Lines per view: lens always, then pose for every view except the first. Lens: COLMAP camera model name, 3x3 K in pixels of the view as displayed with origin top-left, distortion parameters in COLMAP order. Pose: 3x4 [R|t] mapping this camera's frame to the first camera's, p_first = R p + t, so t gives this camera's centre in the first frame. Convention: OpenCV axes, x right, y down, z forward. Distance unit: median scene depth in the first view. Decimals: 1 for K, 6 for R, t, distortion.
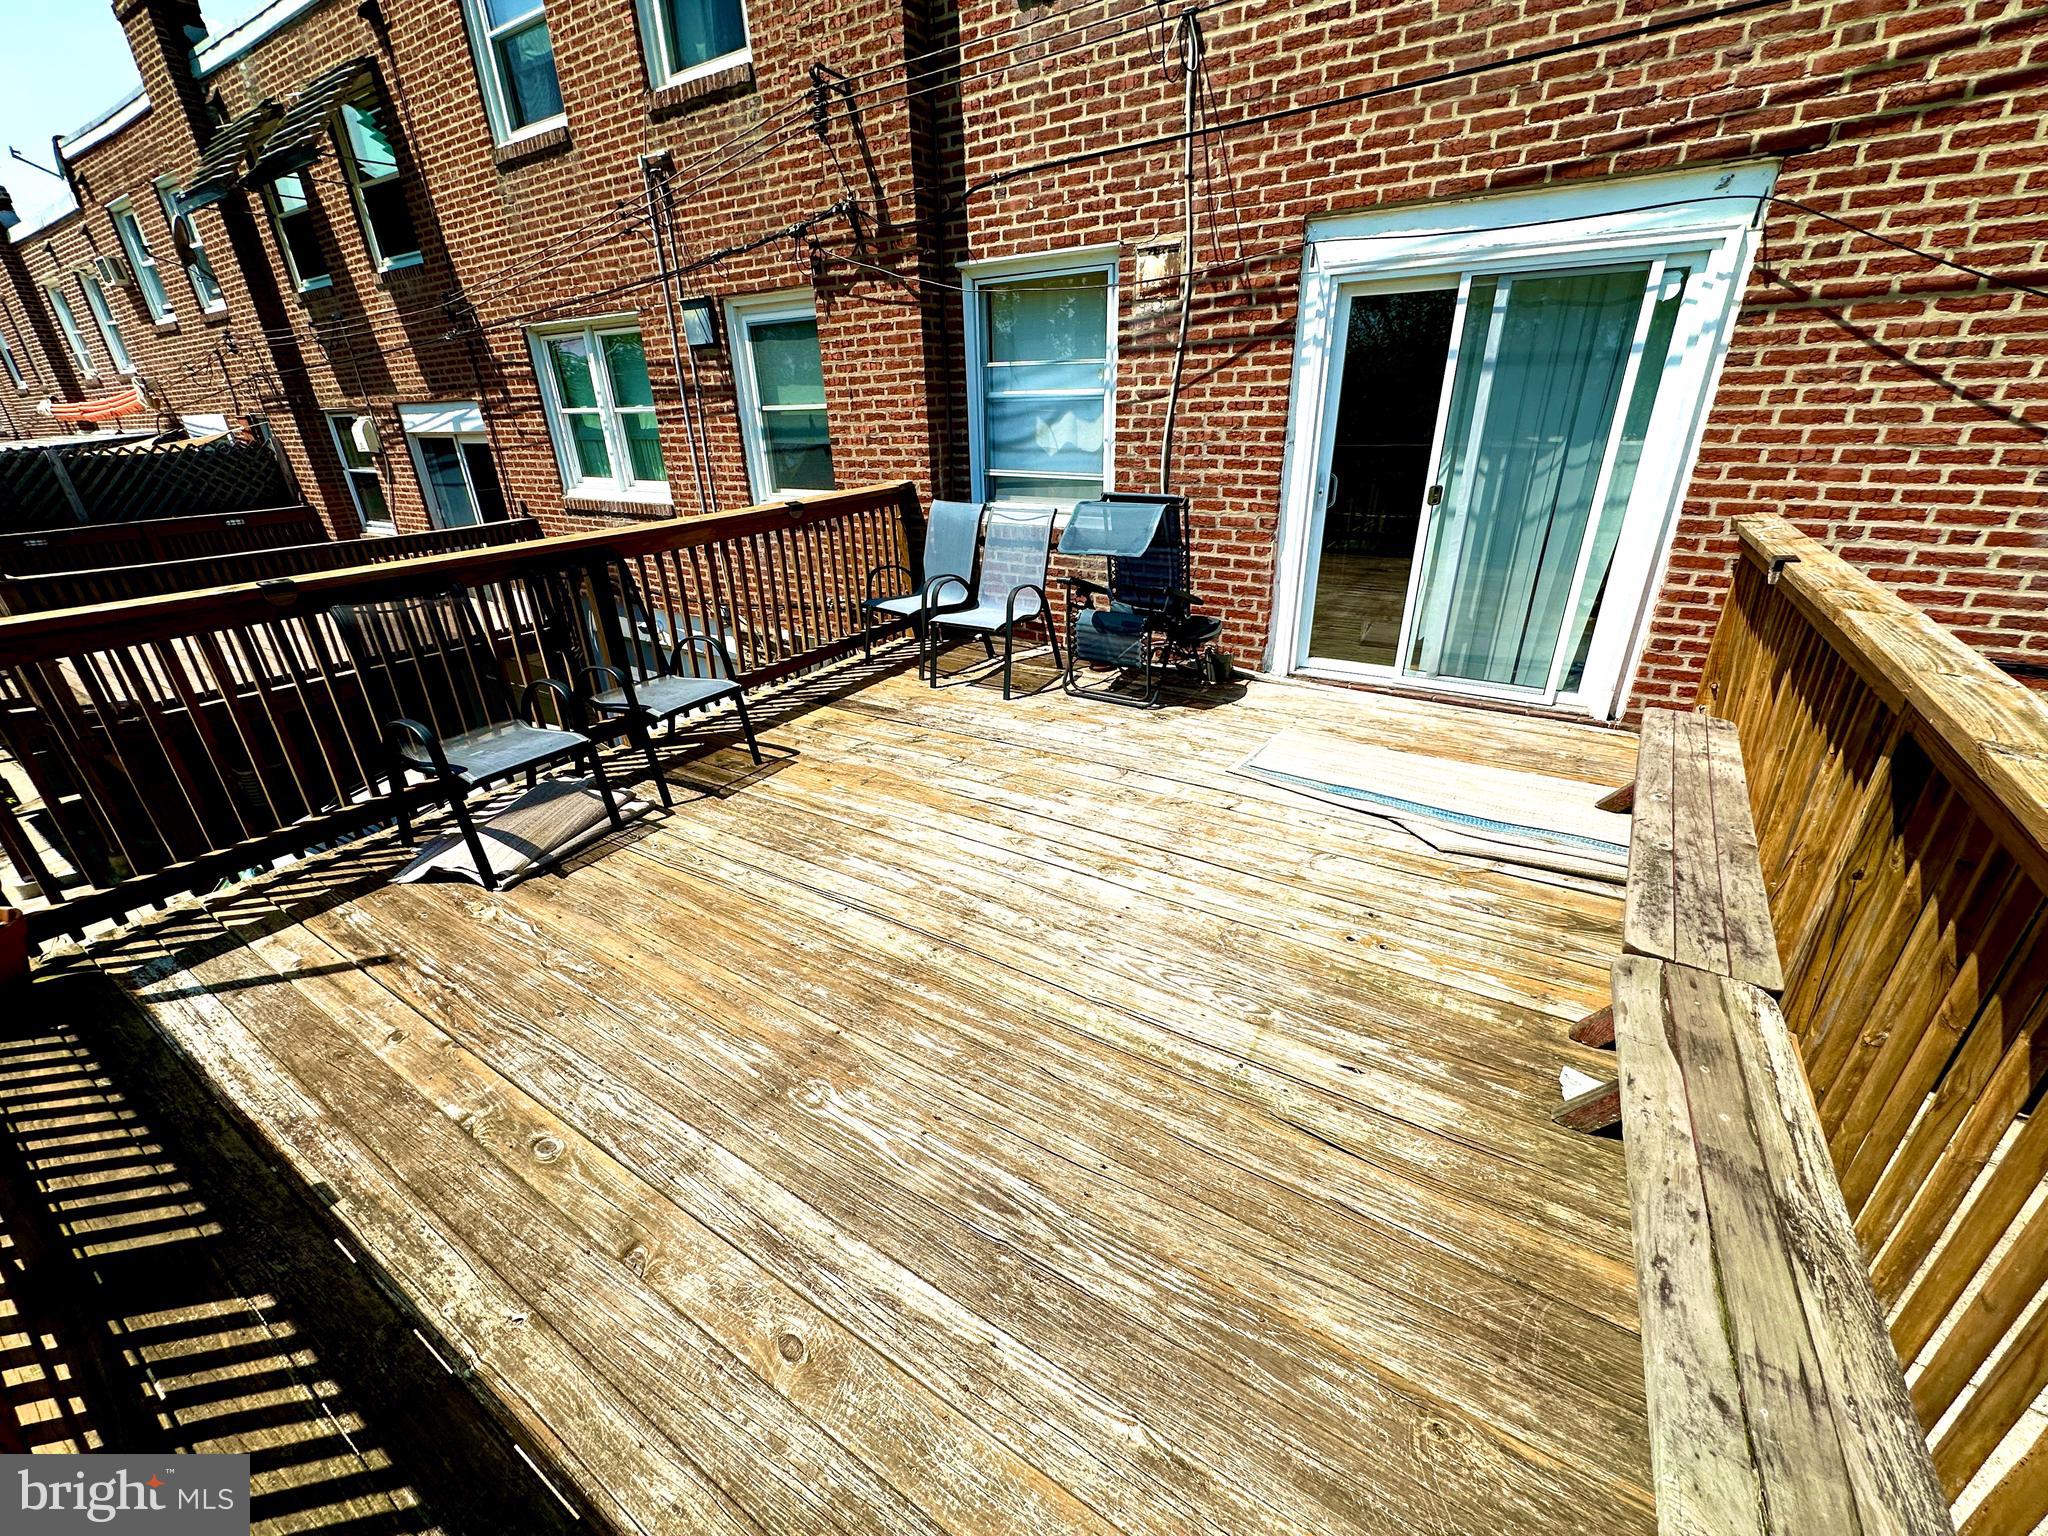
lens RADIAL K [[823.2, 0, 1022.1], [0, 823.2, 769.3], [0, 0, 1]] dist [-0.001547, 0.000274]
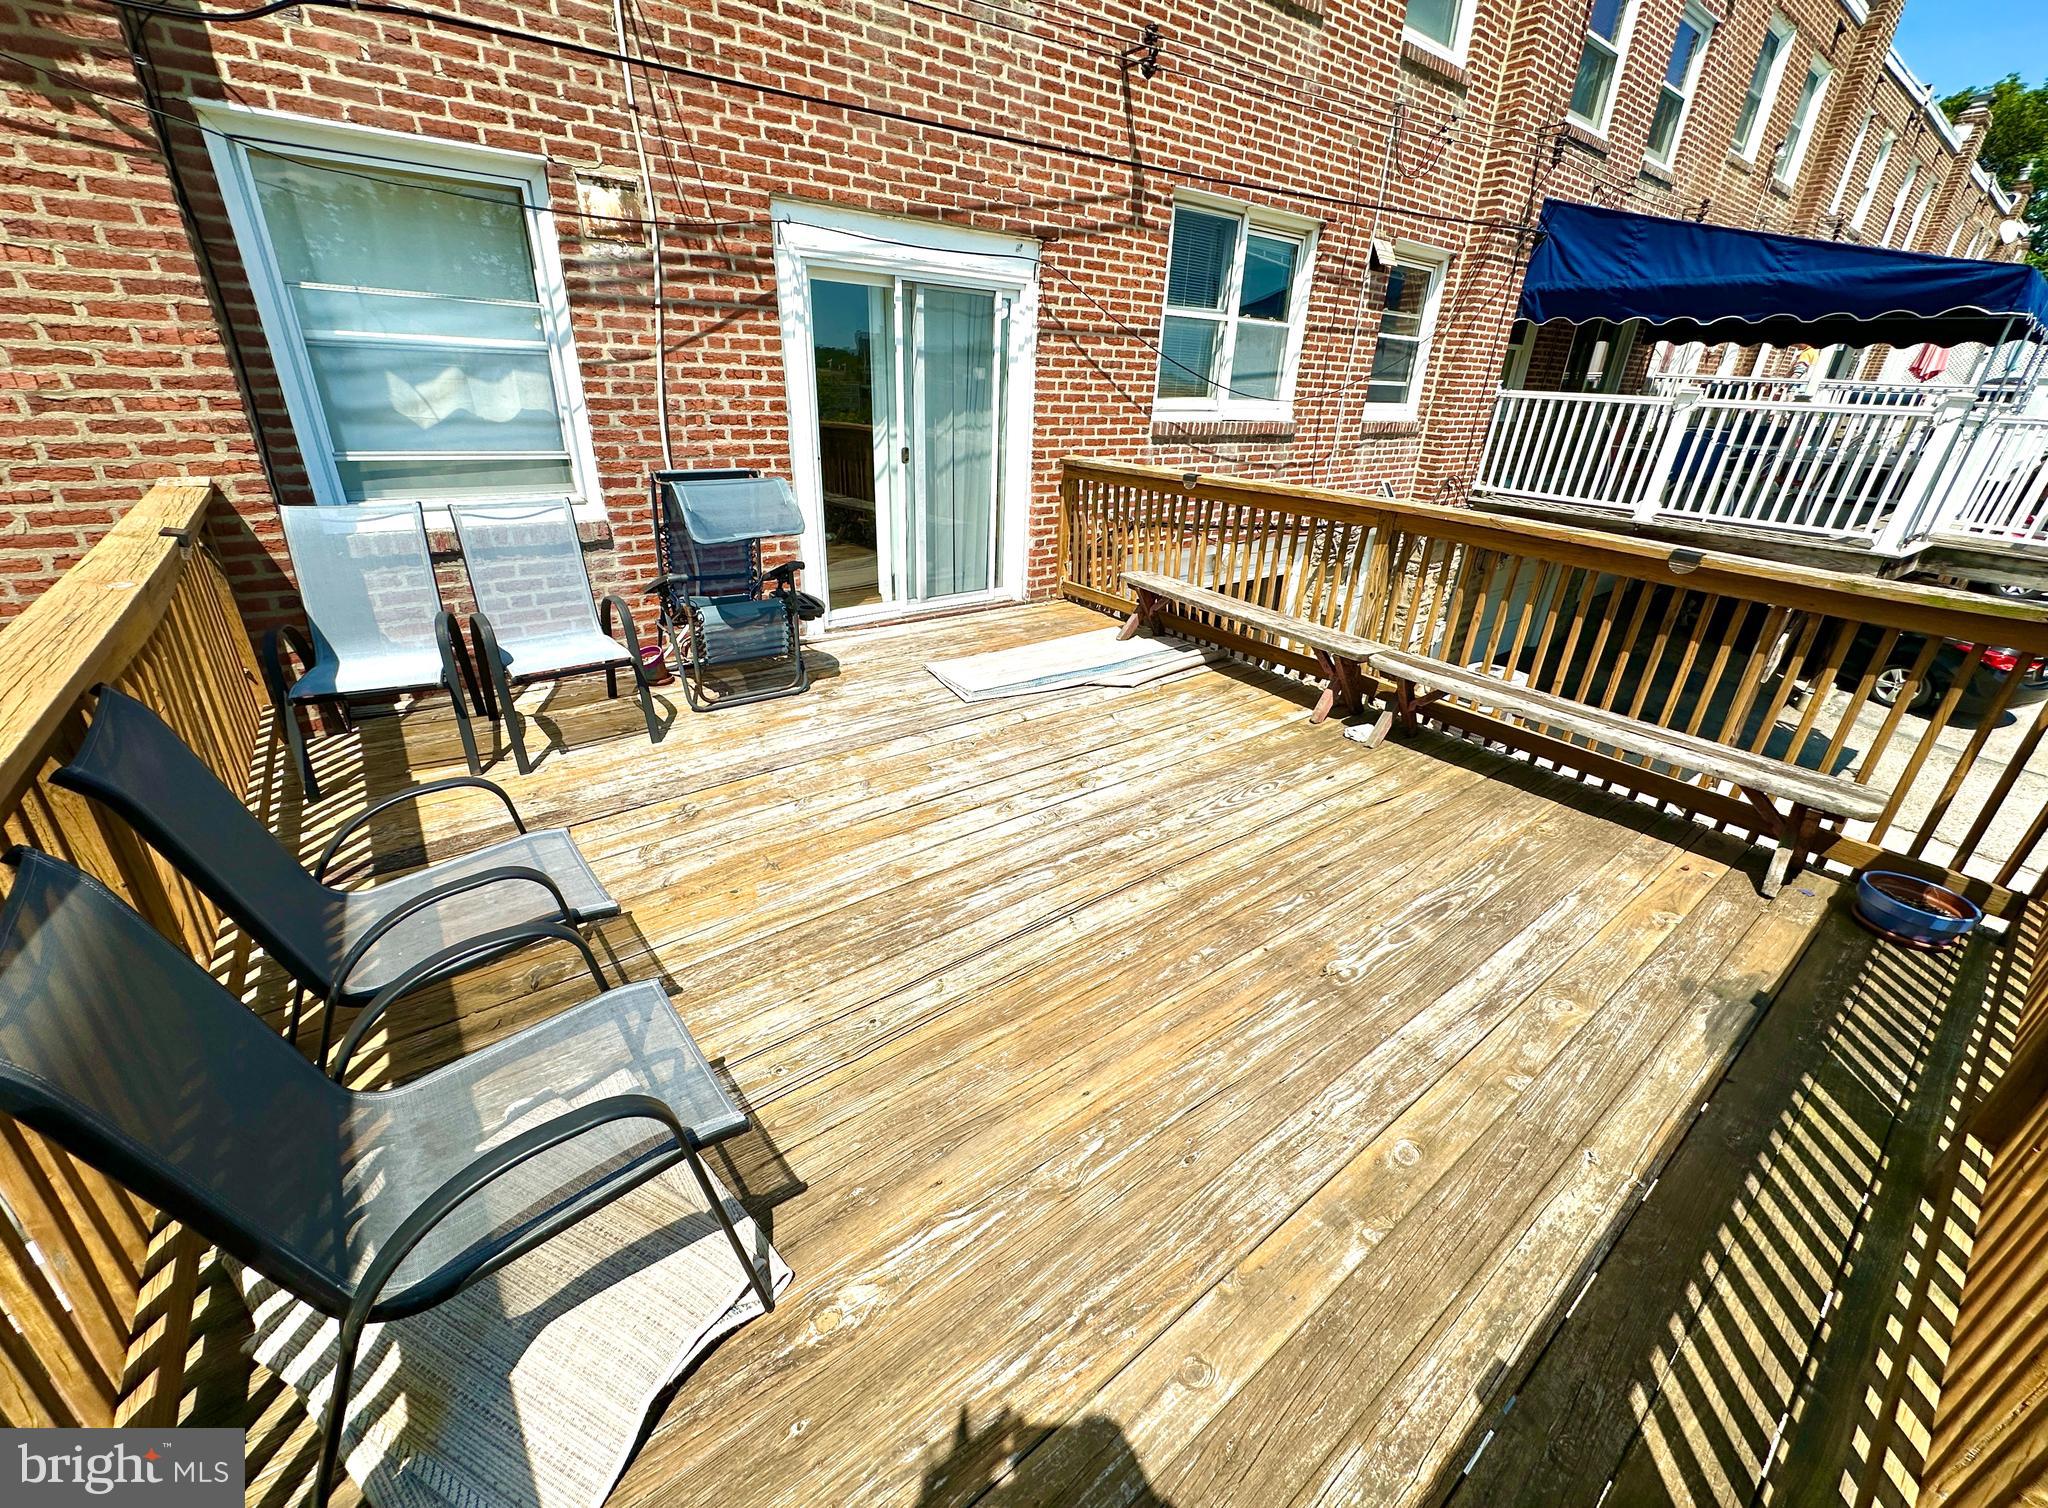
lens RADIAL K [[823.2, 0, 1017.4], [0, 823.2, 742.8], [0, 0, 1]] dist [-0.001547, 0.000274]
pose [[0.332983, -0.349281, 0.875857, -0.632006], [0.343115, 0.910069, 0.232479, -0.159597], [-0.878291, 0.223109, 0.422881, 0.400309]]
